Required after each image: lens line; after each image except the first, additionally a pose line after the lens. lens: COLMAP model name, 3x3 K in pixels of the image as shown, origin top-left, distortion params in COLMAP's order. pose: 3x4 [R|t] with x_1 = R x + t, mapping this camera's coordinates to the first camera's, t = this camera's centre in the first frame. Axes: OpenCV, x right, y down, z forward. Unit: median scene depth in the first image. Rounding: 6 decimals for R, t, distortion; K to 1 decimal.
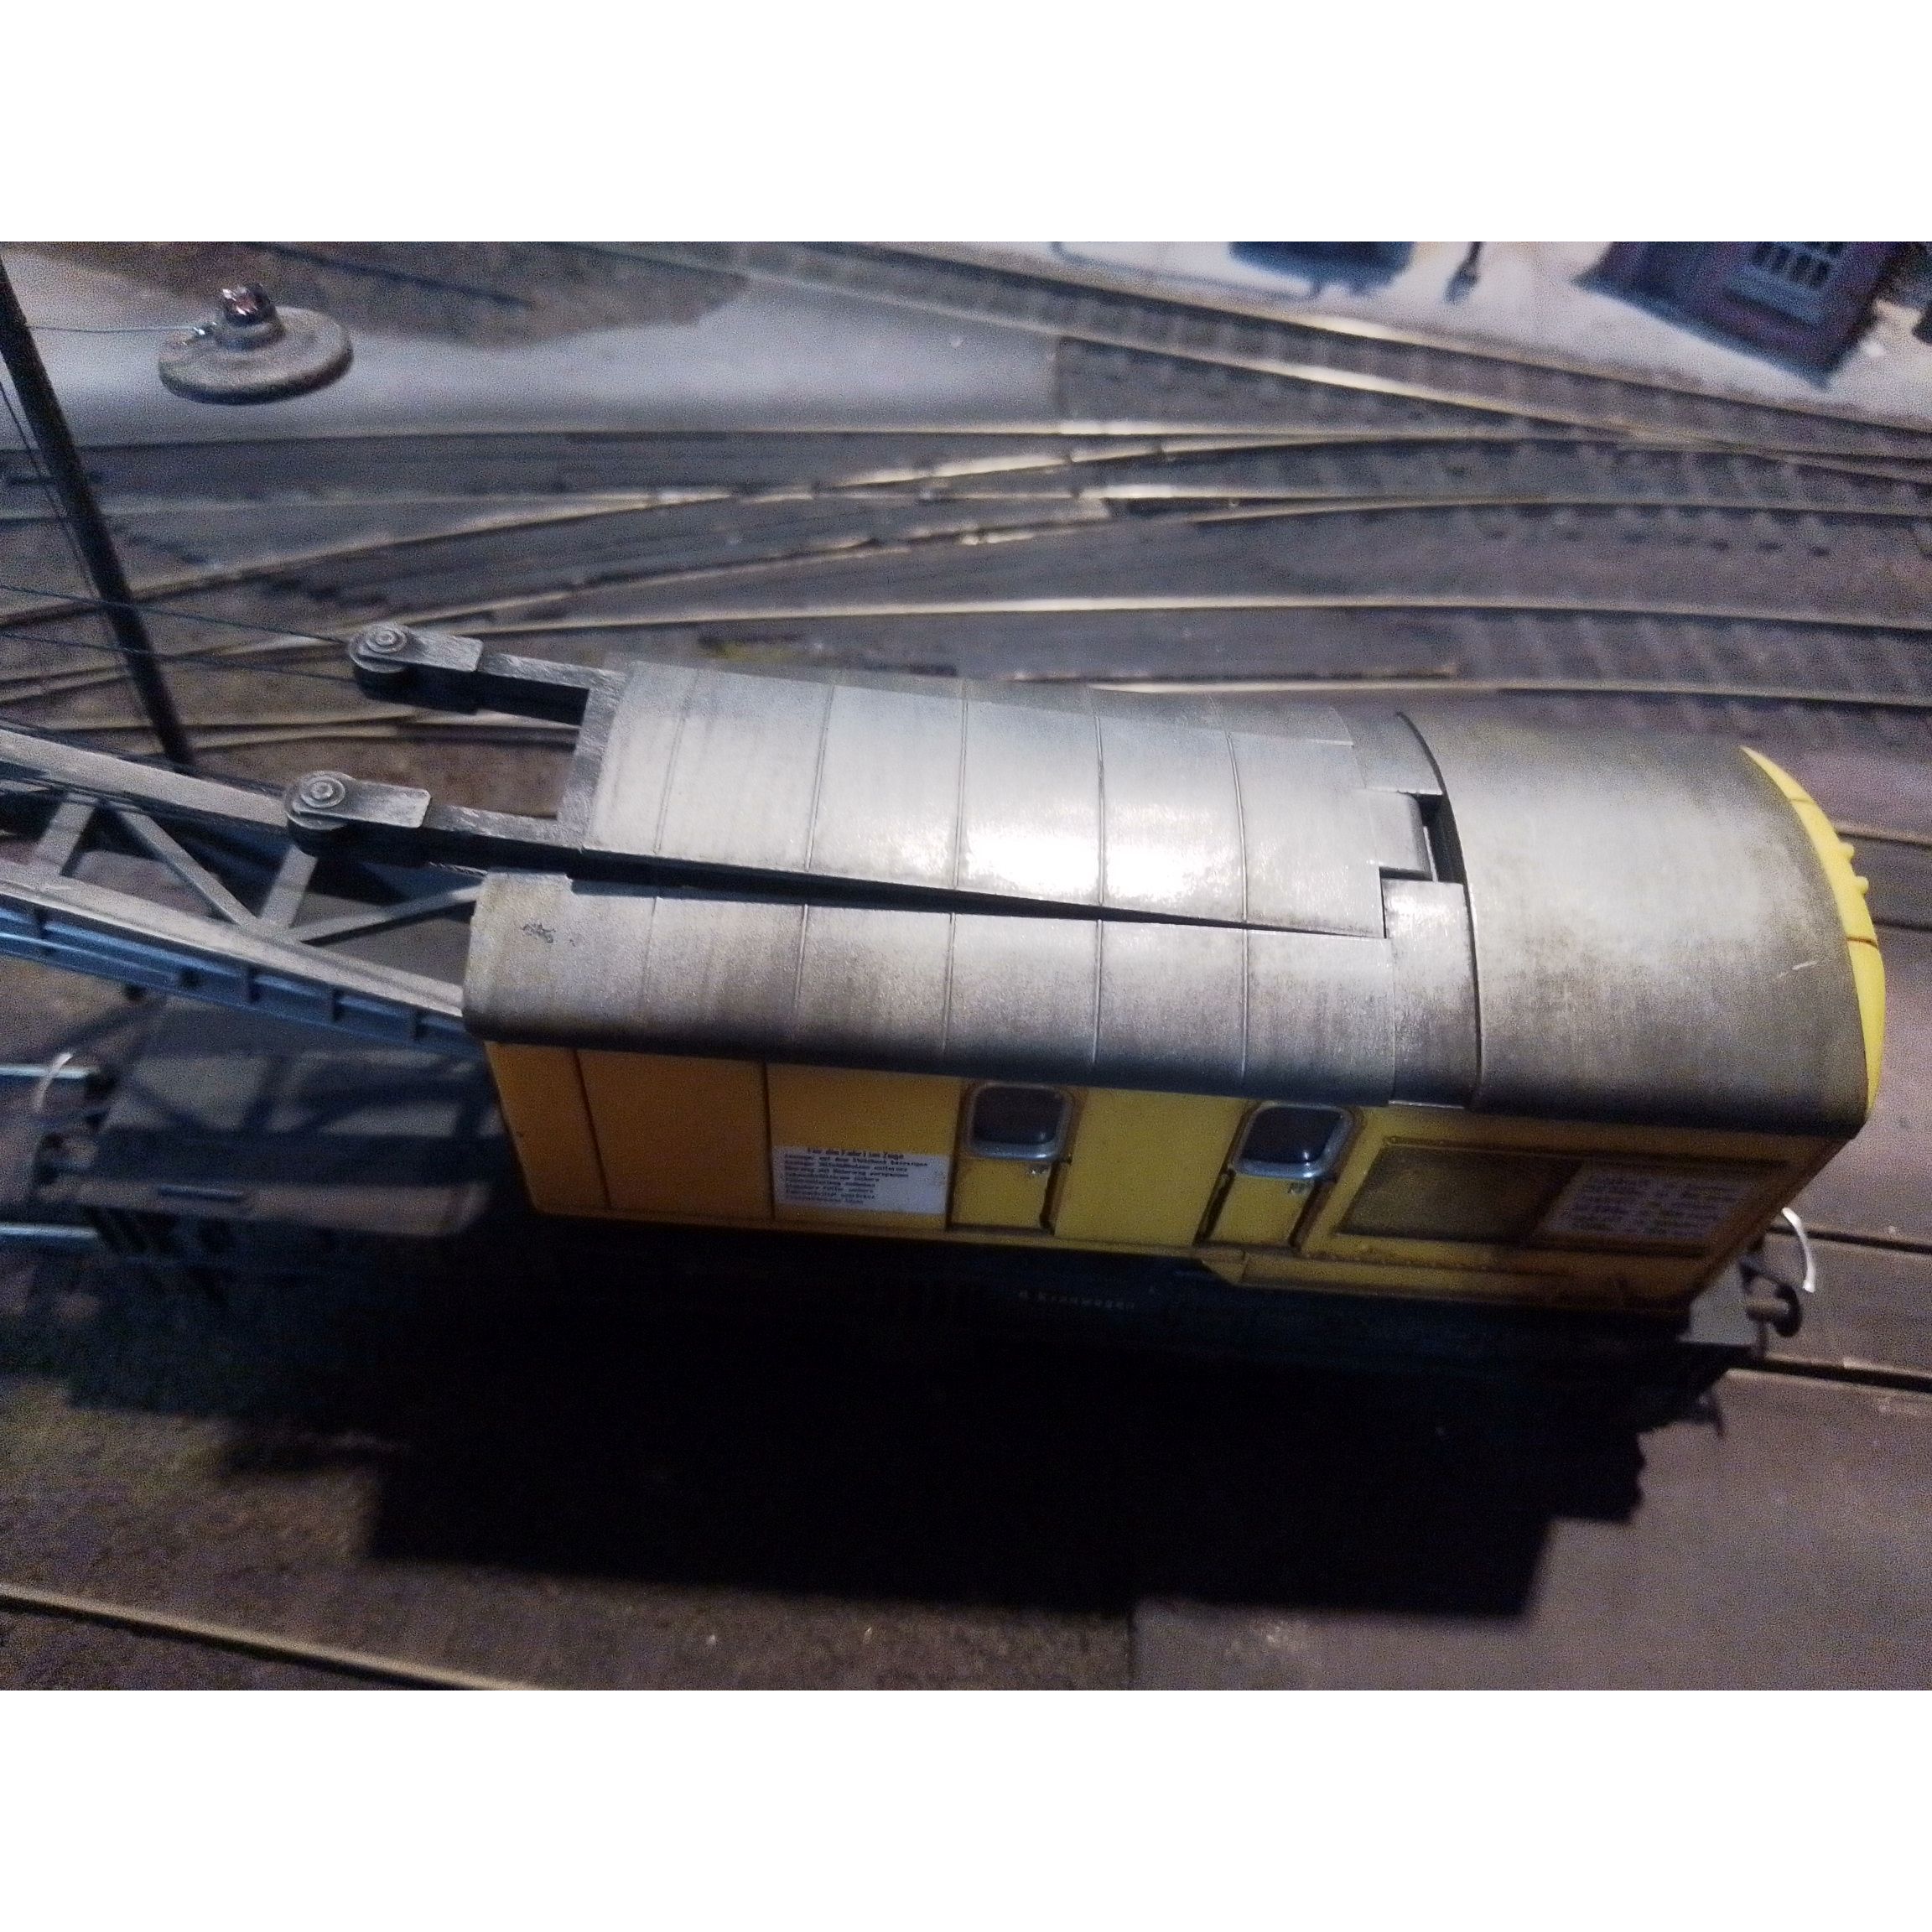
lens RADIAL K [[1457.9, 0, 985.7], [0, 1457.9, 969.5], [0, 0, 1]] dist [0.034495, -0.101767]
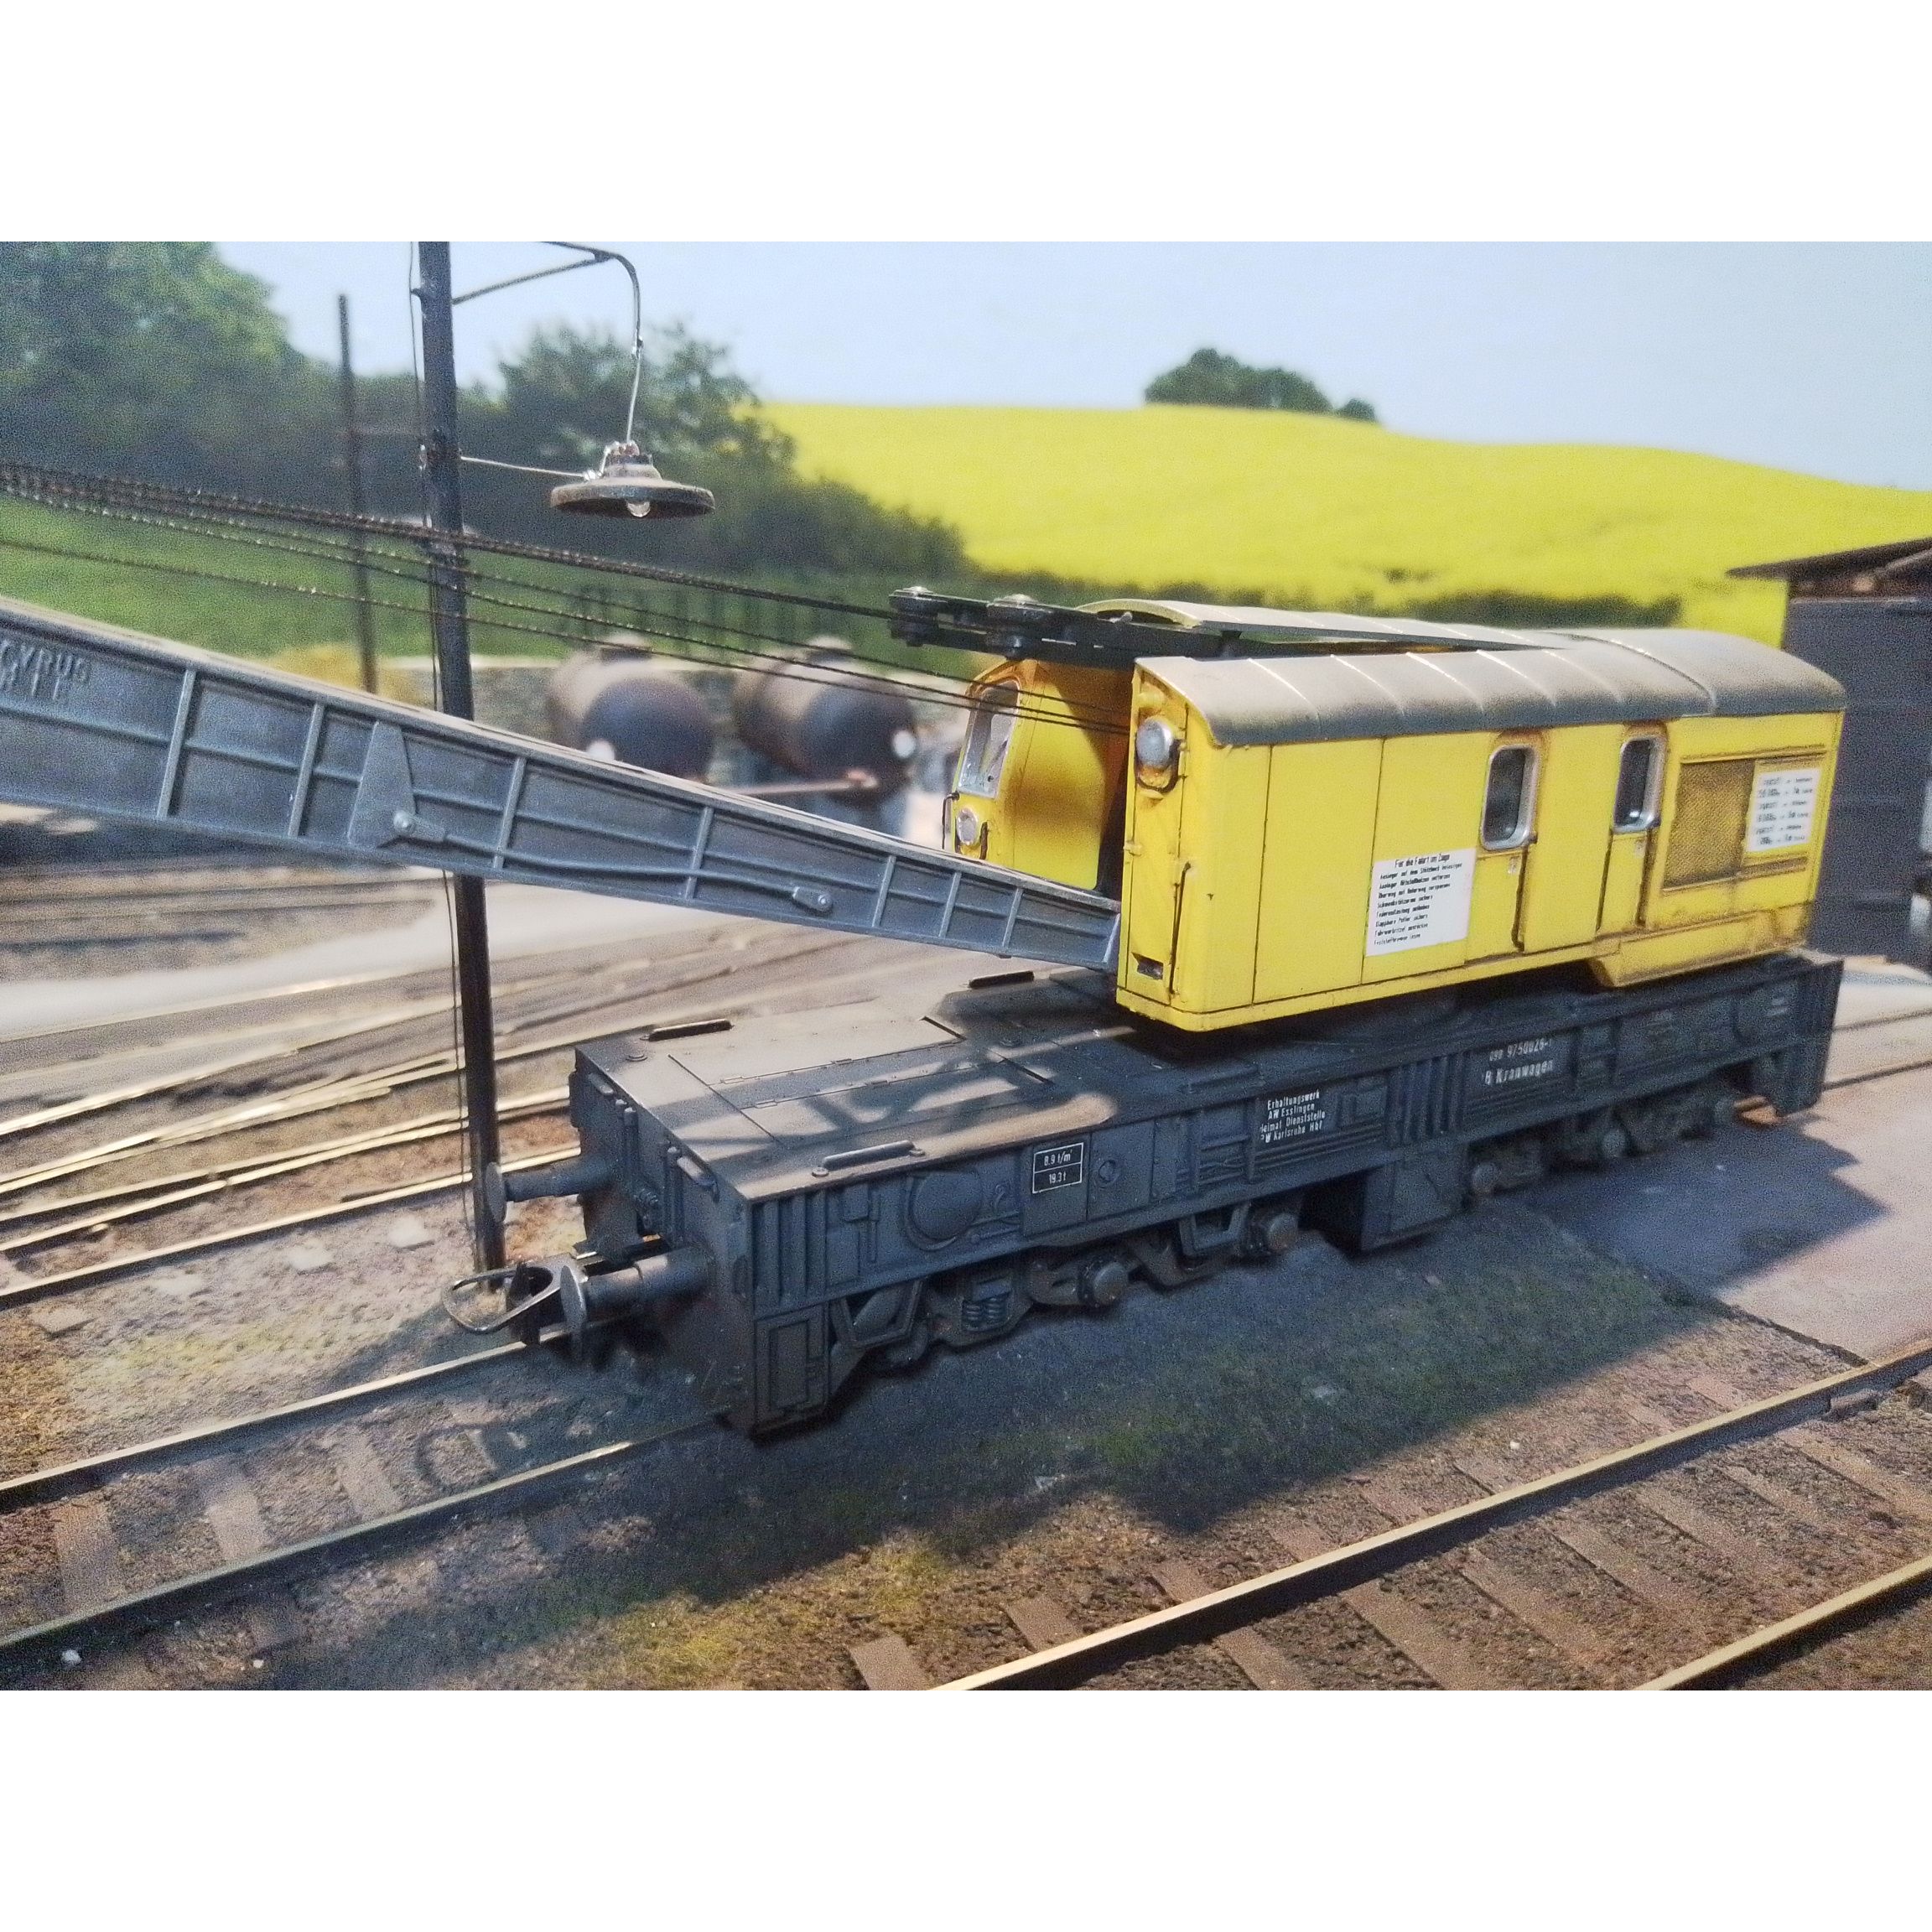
lens RADIAL K [[1457.9, 0, 956.4], [0, 1457.9, 969.5], [0, 0, 1]] dist [0.034495, -0.101767]
pose [[0.824076, -0.198486, 0.530567, -0.961424], [0.464880, 0.772165, -0.433183, 0.486148], [-0.323705, 0.603626, 0.728595, 0.264587]]
